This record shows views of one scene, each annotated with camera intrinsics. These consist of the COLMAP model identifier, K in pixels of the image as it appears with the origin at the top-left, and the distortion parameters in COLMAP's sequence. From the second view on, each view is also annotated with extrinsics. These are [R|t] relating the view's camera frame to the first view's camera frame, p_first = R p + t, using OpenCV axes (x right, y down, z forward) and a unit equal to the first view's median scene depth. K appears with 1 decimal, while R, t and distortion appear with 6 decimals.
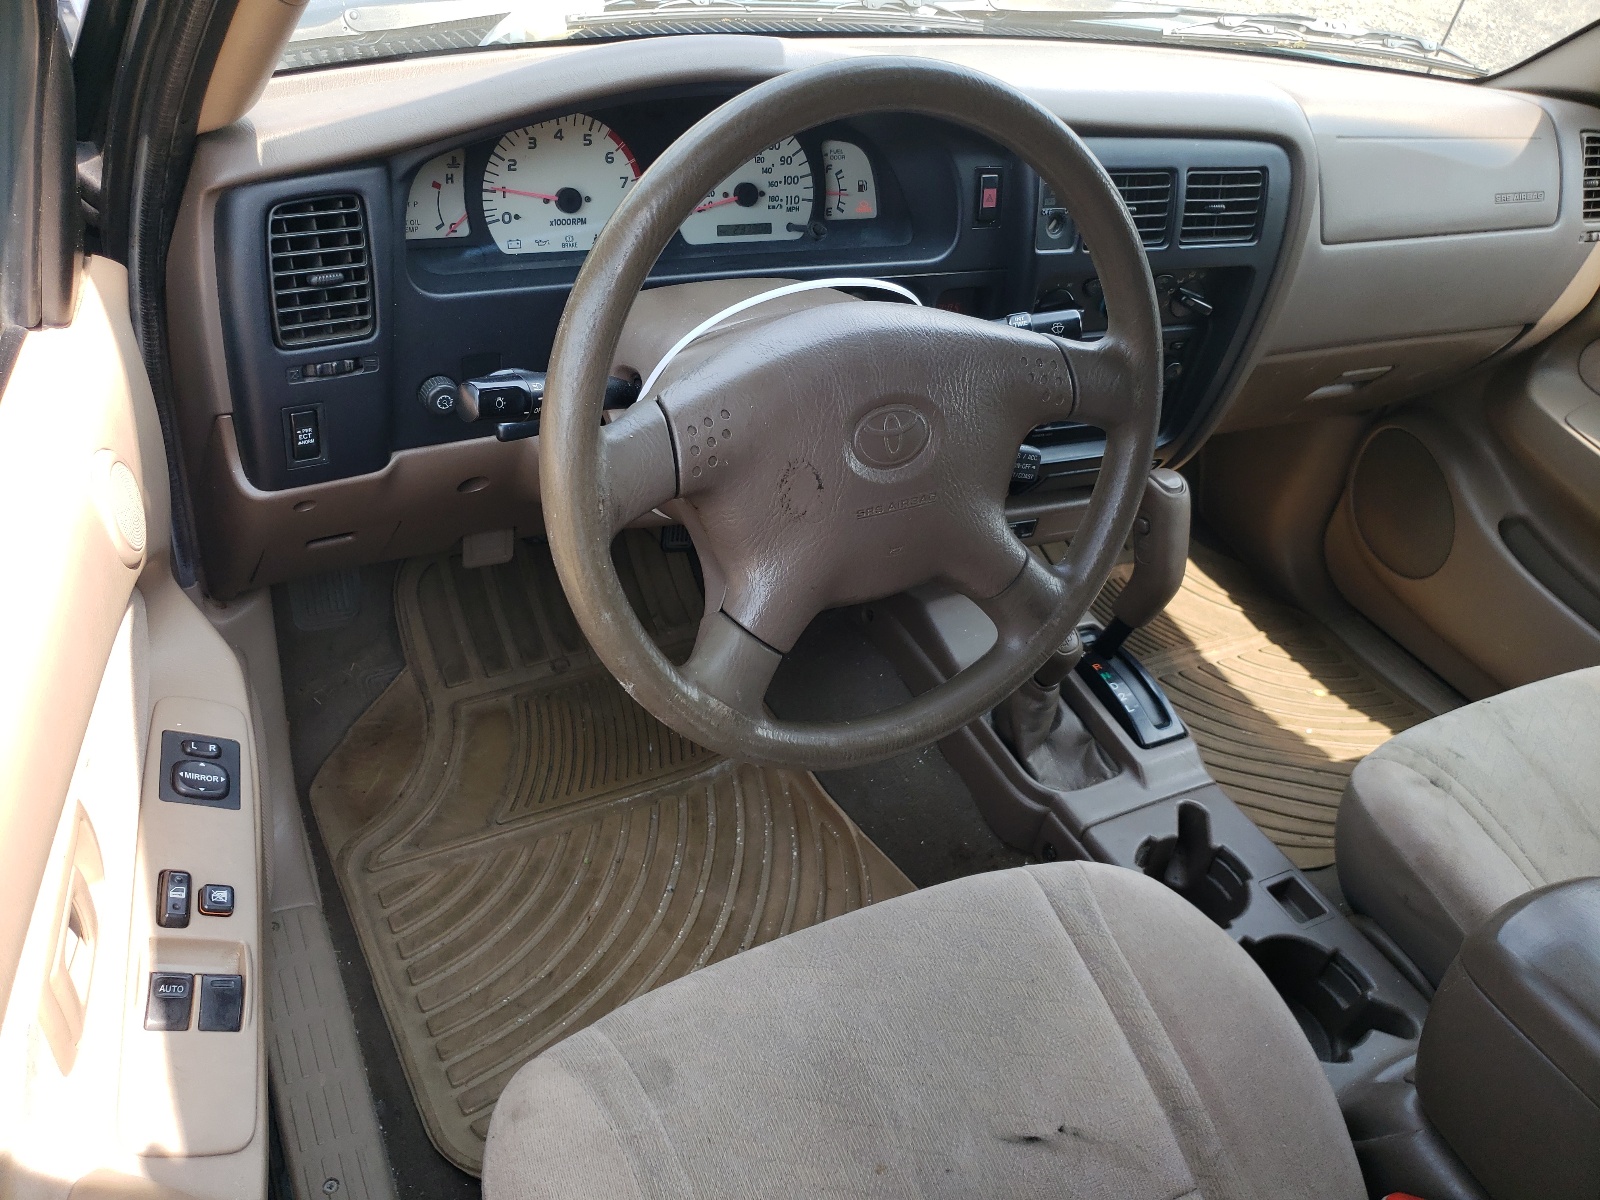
lens RADIAL K [[1248.8, 0, 800.0], [0, 1248.8, 600.0], [0, 0, 1]] dist [-0.003213, -0.001964]
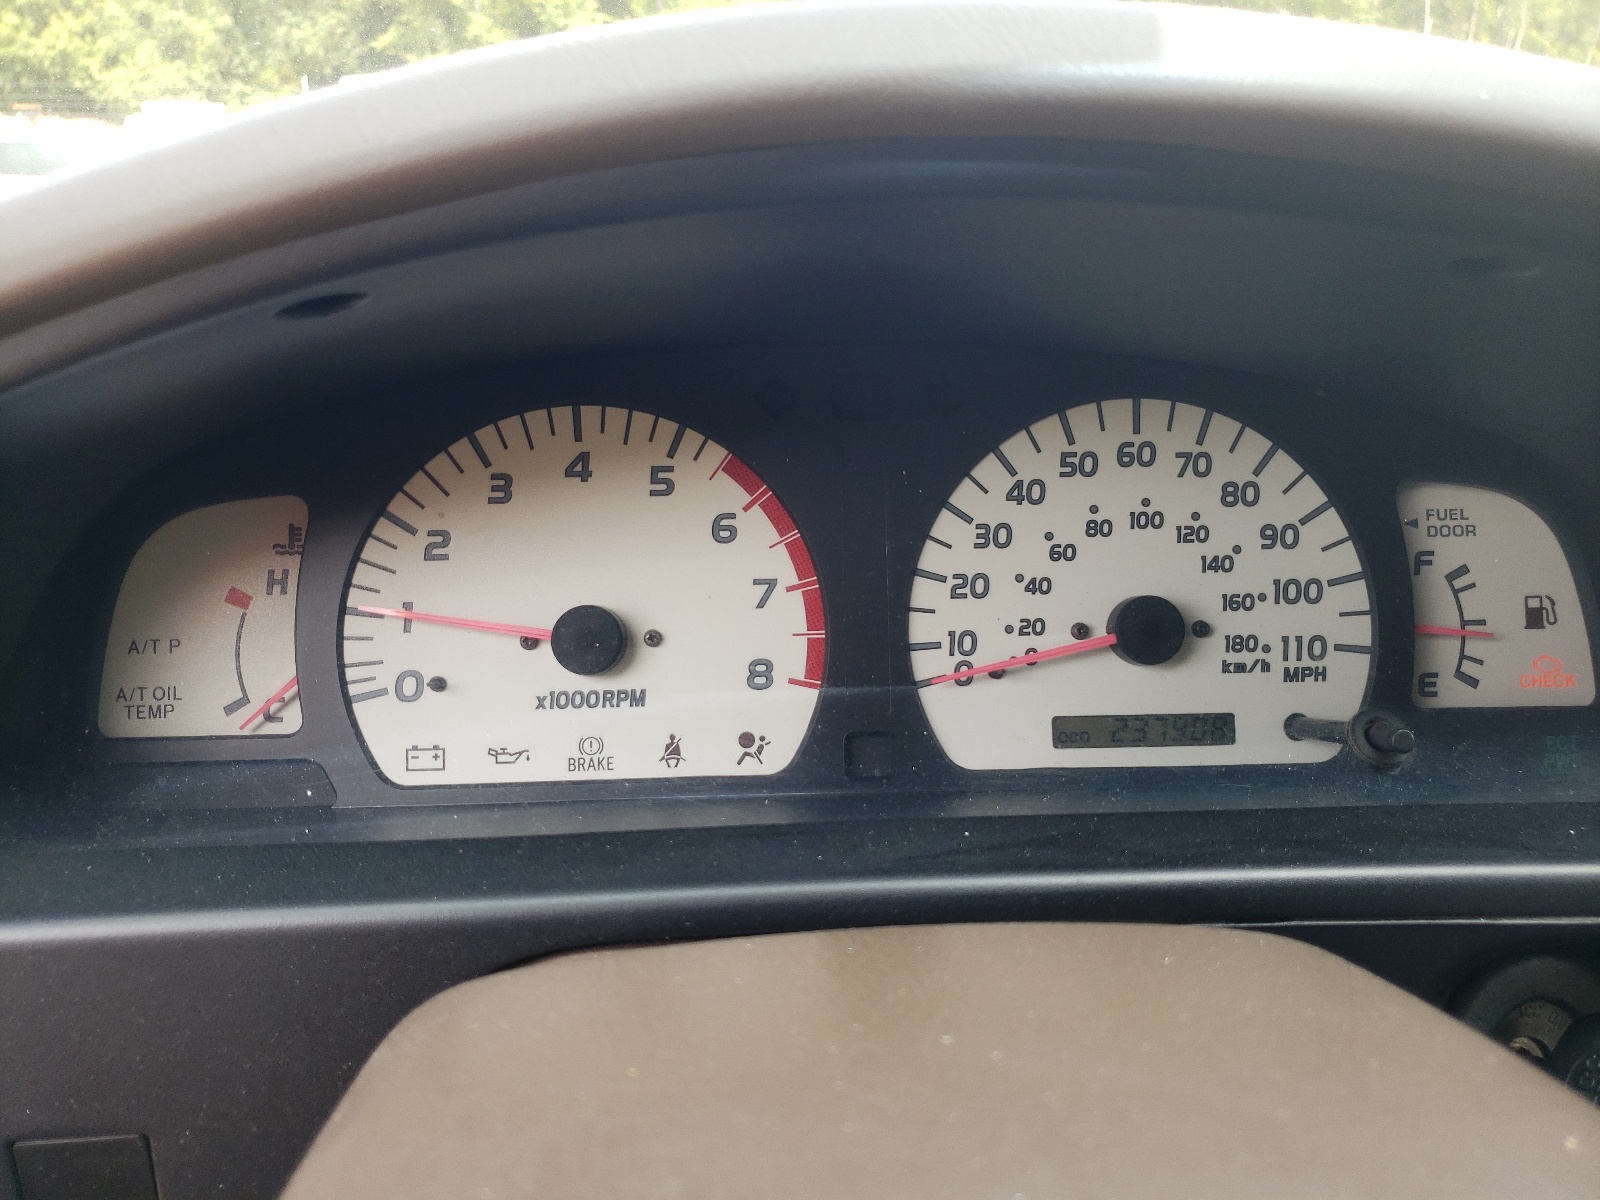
lens RADIAL K [[1248.8, 0, 800.0], [0, 1248.8, 600.0], [0, 0, 1]] dist [-0.003213, -0.001964]
pose [[0.897726, -0.024943, -0.439847, 0.021732], [-0.143119, 0.927733, -0.344716, -0.213971], [0.416658, 0.372411, 0.829280, 0.715098]]
